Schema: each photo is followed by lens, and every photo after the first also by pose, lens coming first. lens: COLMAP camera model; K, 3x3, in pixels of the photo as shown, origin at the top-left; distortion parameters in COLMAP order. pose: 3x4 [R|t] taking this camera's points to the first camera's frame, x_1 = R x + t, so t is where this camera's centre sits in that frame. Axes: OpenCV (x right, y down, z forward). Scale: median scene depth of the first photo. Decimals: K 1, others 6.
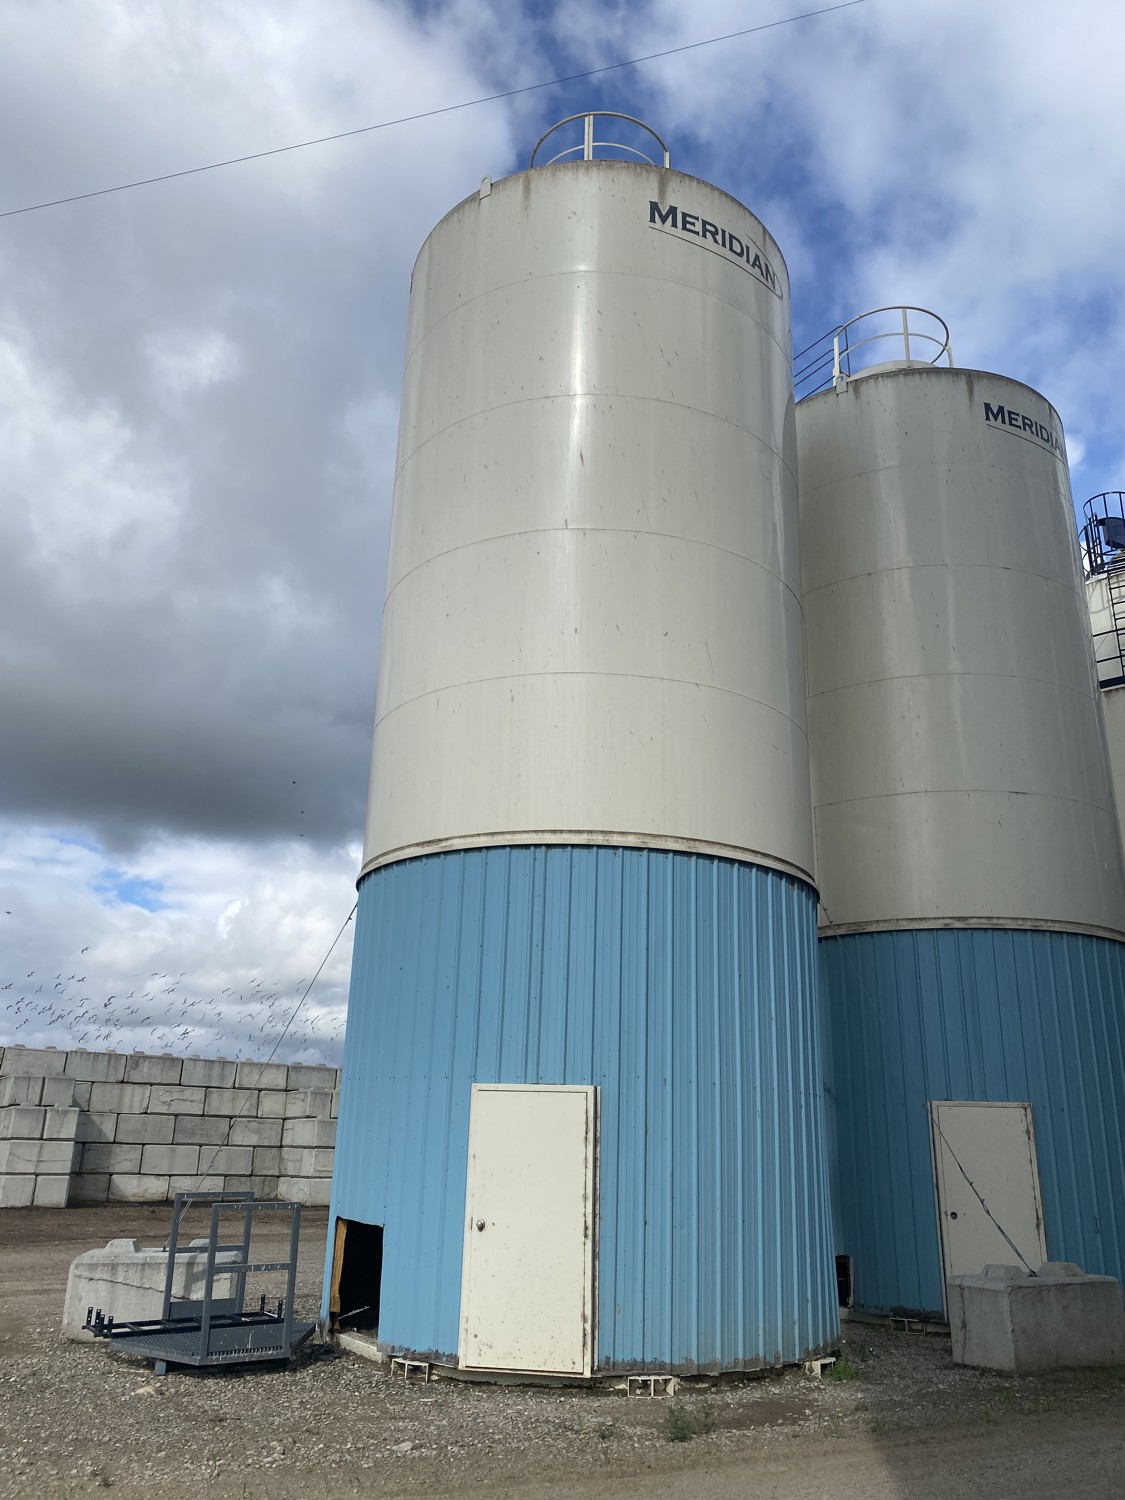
lens RADIAL K [[1134.8, 0, 562.5], [0, 1134.8, 750.0], [0, 0, 1]] dist [0.032740, -0.041269]
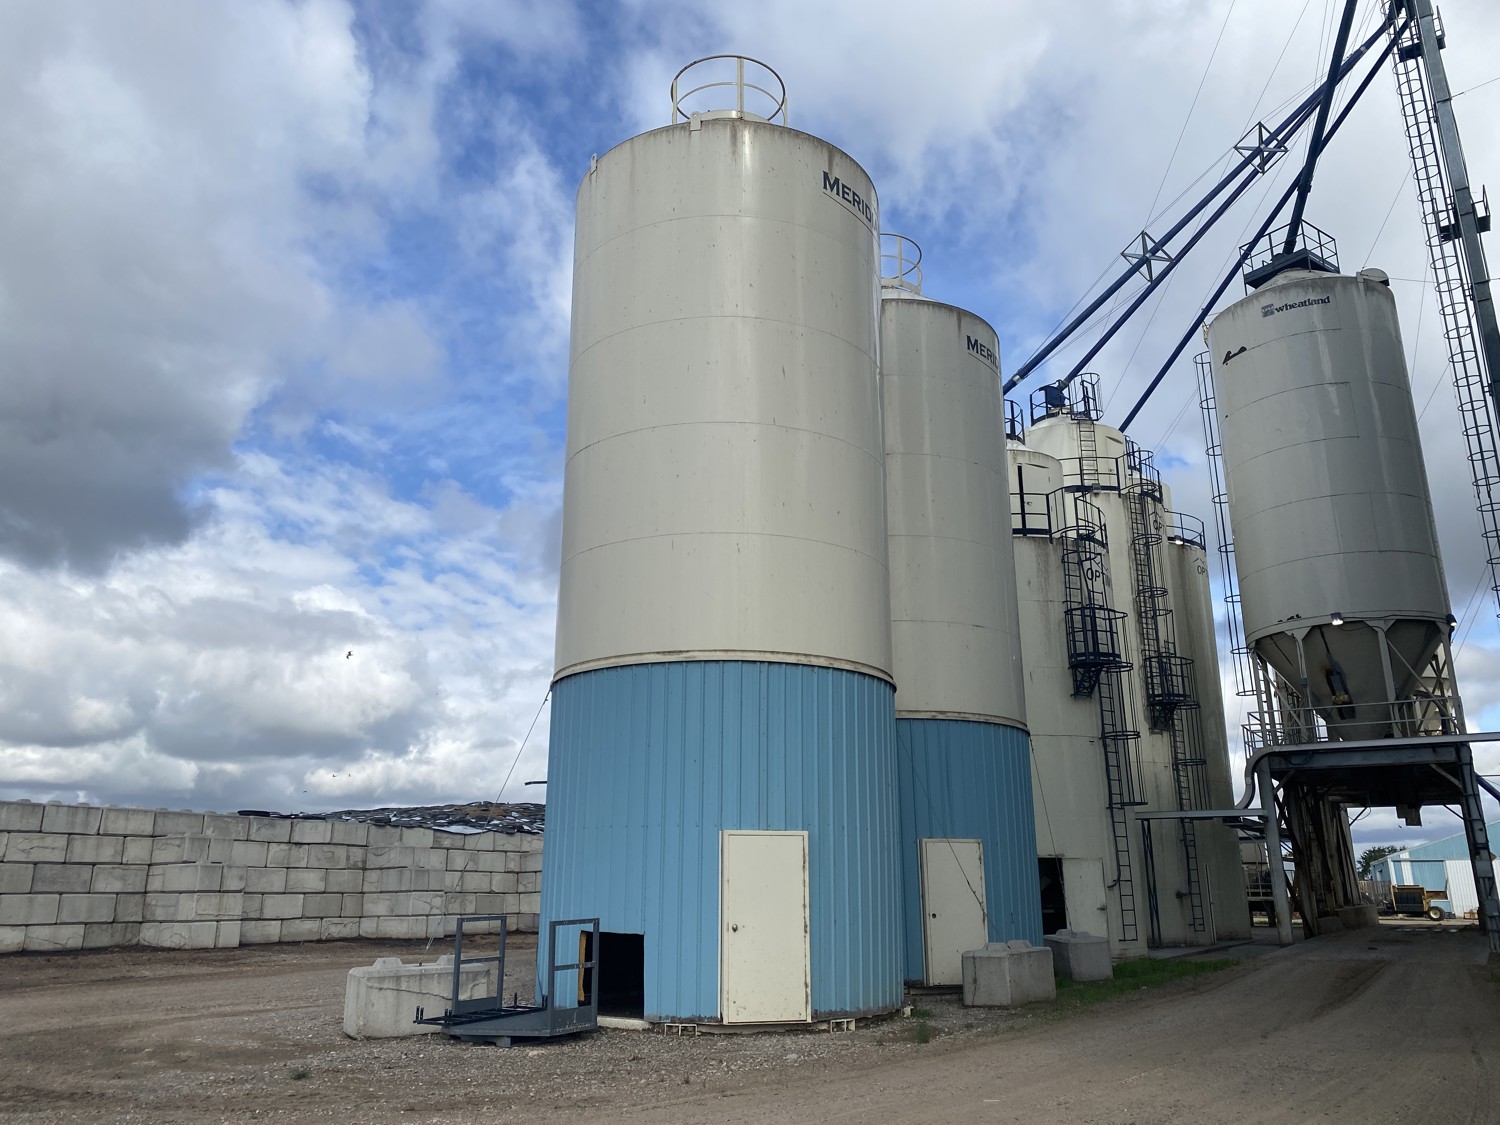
lens RADIAL K [[1128.3, 0, 750.0], [0, 1128.3, 562.5], [0, 0, 1]] dist [0.011658, 0.001025]
pose [[0.916429, 0.084090, 0.391263, -0.571406], [-0.106787, 0.993609, 0.036576, -0.083263], [-0.385687, -0.075302, 0.919552, -0.247329]]
